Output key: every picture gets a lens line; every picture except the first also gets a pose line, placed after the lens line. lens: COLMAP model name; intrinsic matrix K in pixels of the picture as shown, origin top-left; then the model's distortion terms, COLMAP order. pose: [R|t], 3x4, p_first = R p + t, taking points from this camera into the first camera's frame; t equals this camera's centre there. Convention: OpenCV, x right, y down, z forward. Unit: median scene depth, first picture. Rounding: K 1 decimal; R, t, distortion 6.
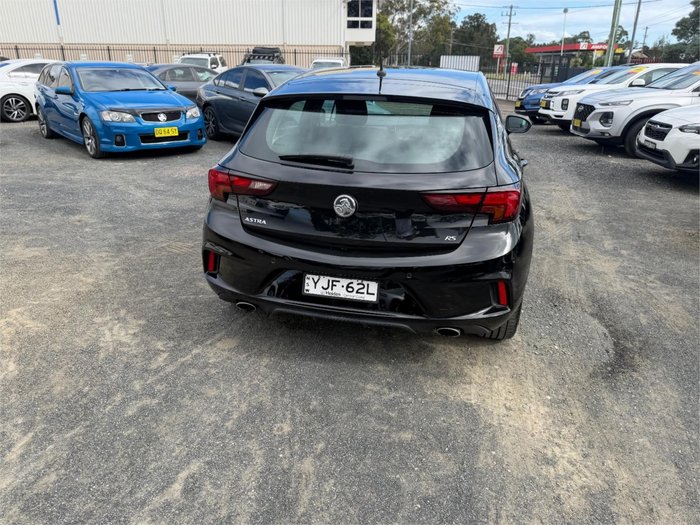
lens RADIAL K [[516.9, 0, 345.3], [0, 516.9, 264.0], [0, 0, 1]] dist [0.008354, -0.012648]
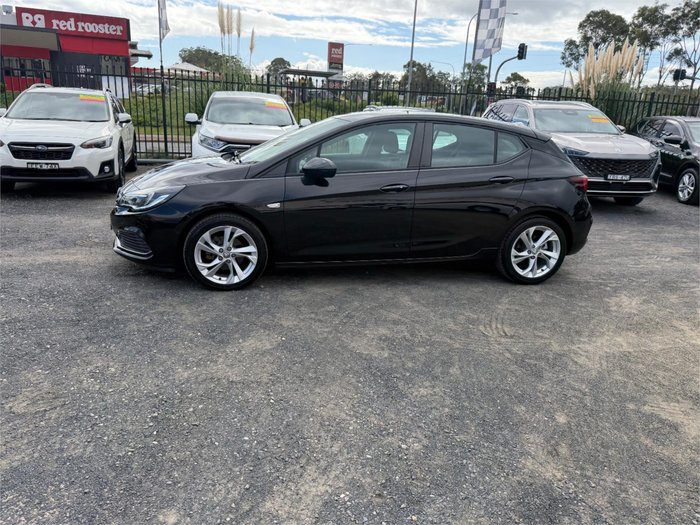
lens RADIAL K [[511.3, 0, 346.3], [0, 511.3, 261.5], [0, 0, 1]] dist [0.023609, -0.032164]
pose [[-0.429634, -0.293495, 0.853976, -1.075951], [0.273028, 0.859222, 0.432658, -0.667467], [-0.860738, 0.419044, -0.289019, 1.693238]]
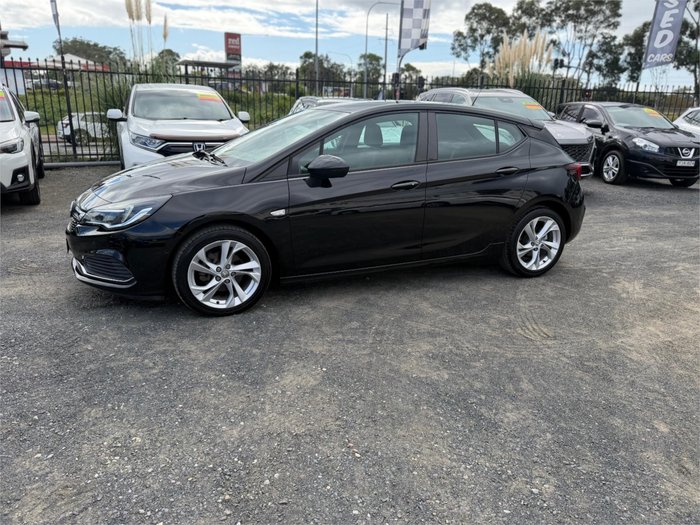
lens RADIAL K [[513.0, 0, 350.0], [0, 513.0, 262.5], [0, 0, 1]] dist [0.004824, -0.009343]
pose [[-0.598981, -0.267130, 0.754893, -0.860752], [0.252458, 0.831643, 0.494606, -0.697240], [-0.759926, 0.486838, -0.430699, 1.810260]]
